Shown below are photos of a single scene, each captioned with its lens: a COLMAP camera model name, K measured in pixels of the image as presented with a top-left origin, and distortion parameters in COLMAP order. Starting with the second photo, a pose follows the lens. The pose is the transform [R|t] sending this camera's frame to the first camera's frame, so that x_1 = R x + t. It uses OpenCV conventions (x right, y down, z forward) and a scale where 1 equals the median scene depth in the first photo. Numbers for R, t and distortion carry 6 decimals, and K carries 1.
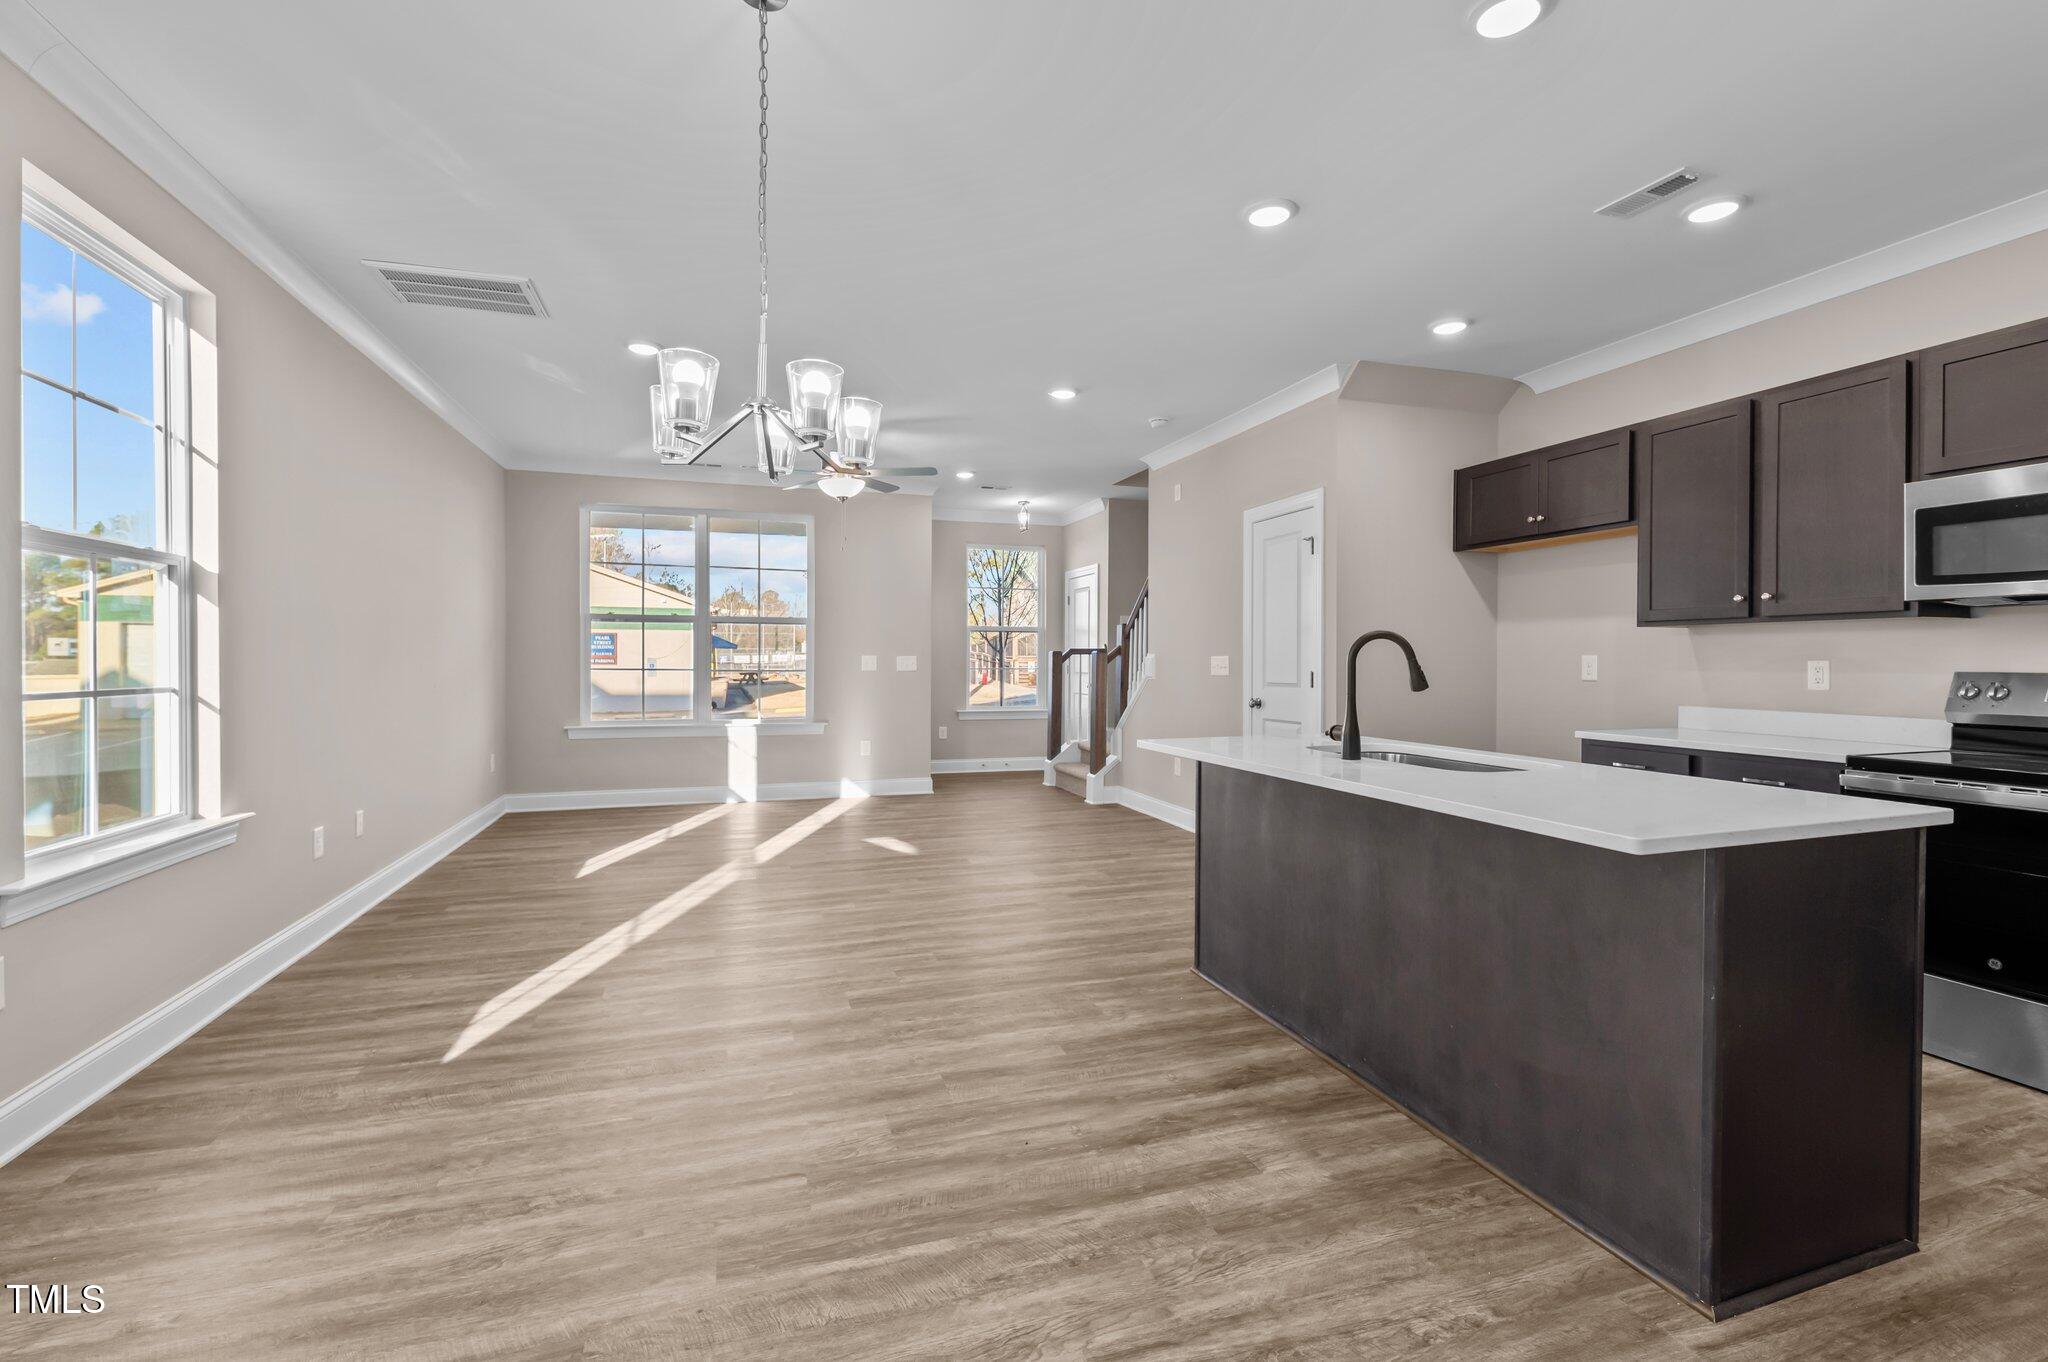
lens RADIAL K [[886.3, 0, 1031.1], [0, 886.3, 666.9], [0, 0, 1]] dist [0.014167, -0.010088]
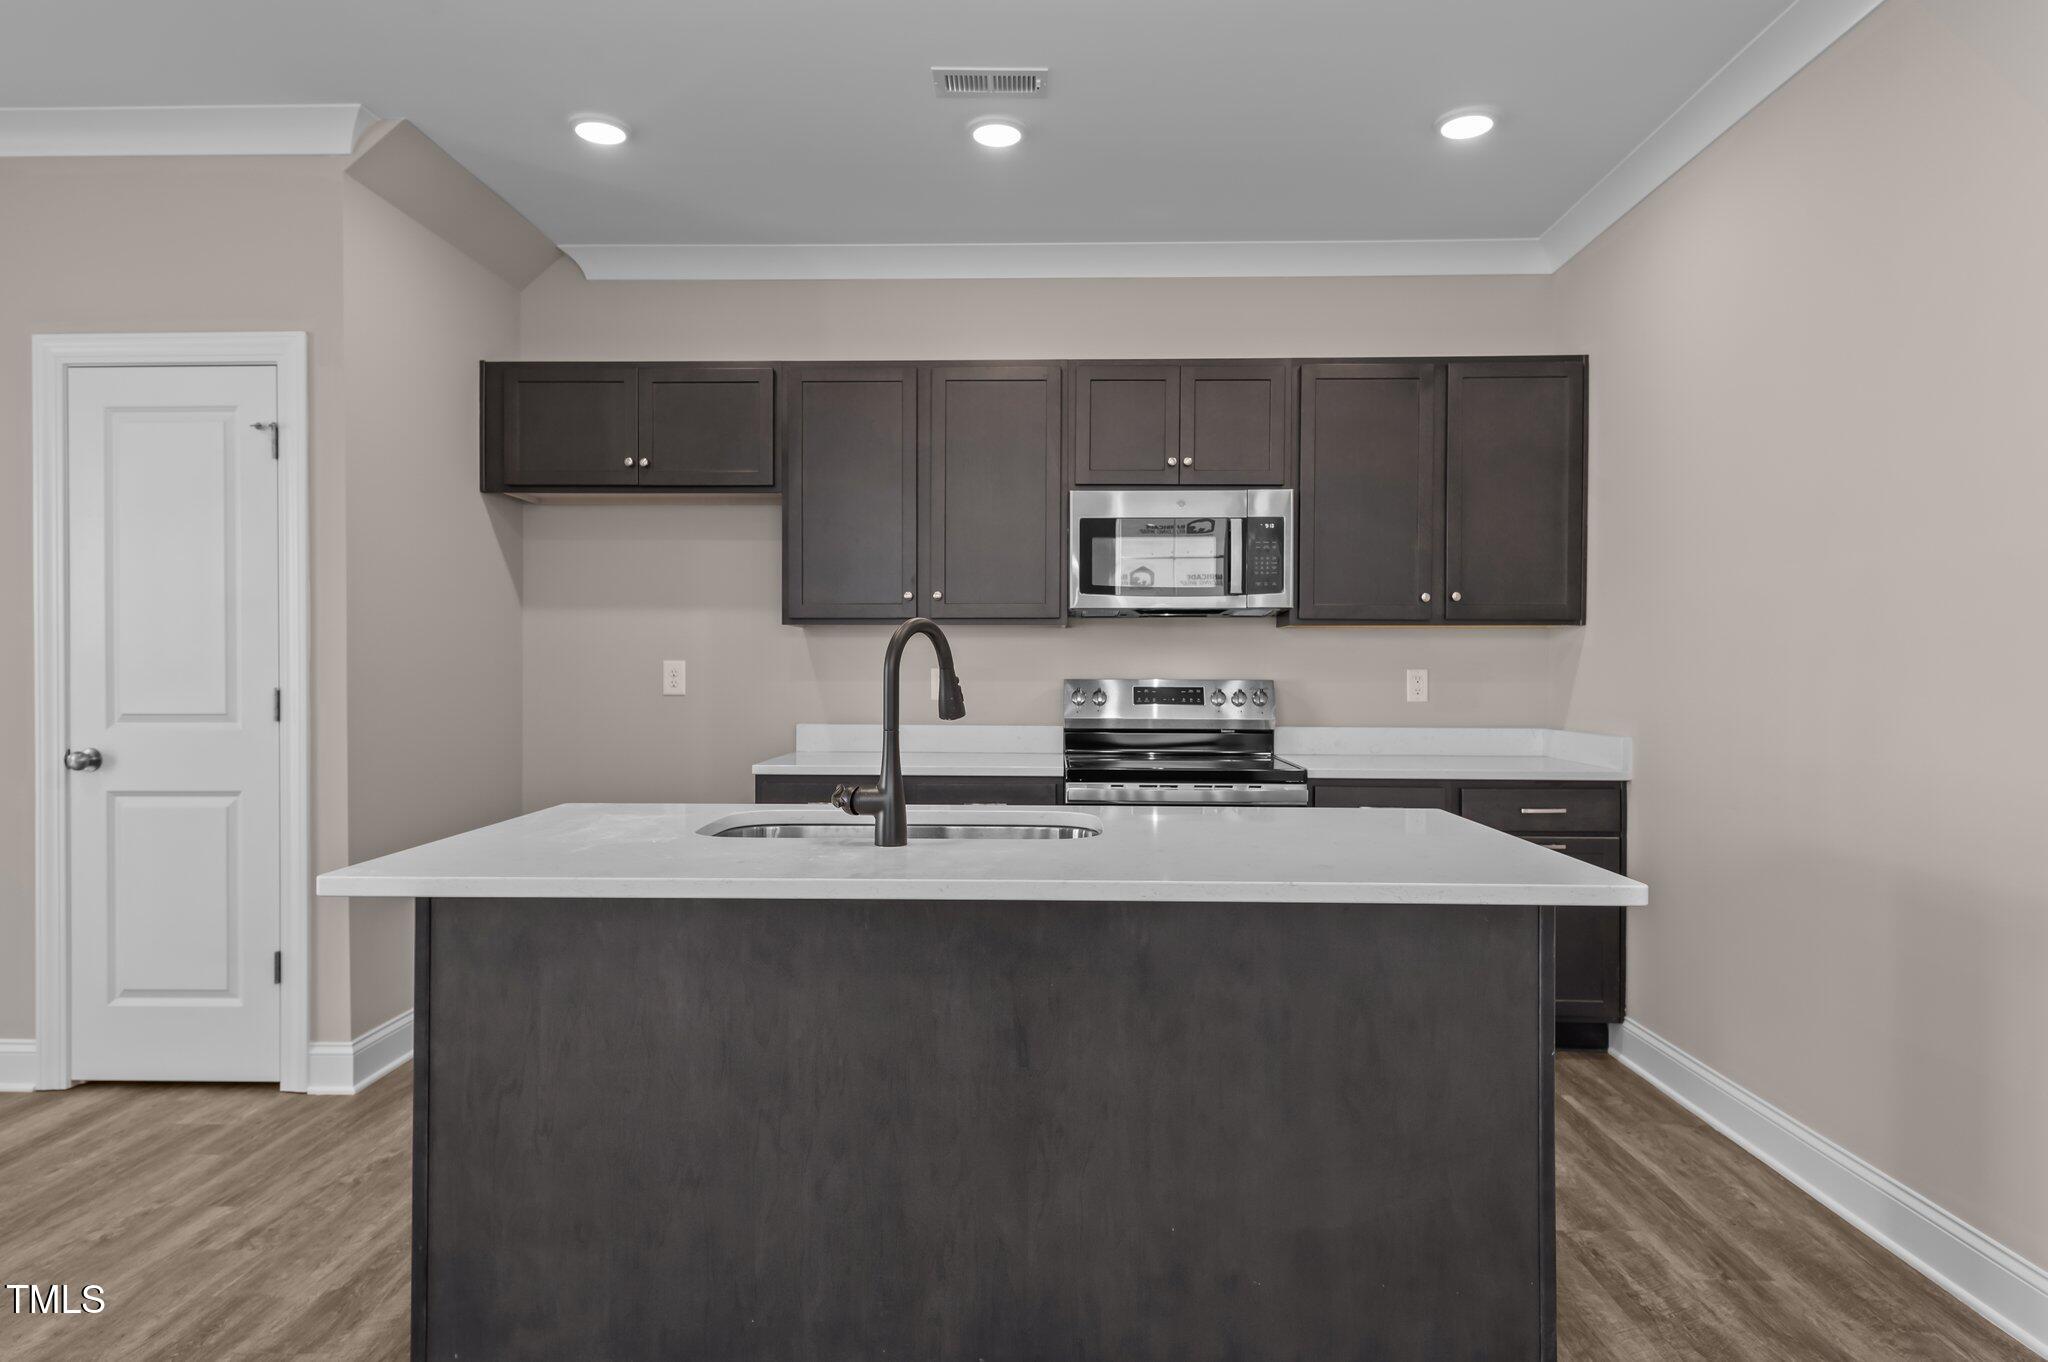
lens RADIAL K [[1186.8, 0, 1019.0], [0, 1186.8, 675.0], [0, 0, 1]] dist [0.014331, -0.006206]
pose [[0.352095, -0.006856, 0.935939, -0.236743], [0.006189, 0.999968, 0.004997, -0.005335], [-0.935944, 0.004033, 0.352126, 0.496028]]
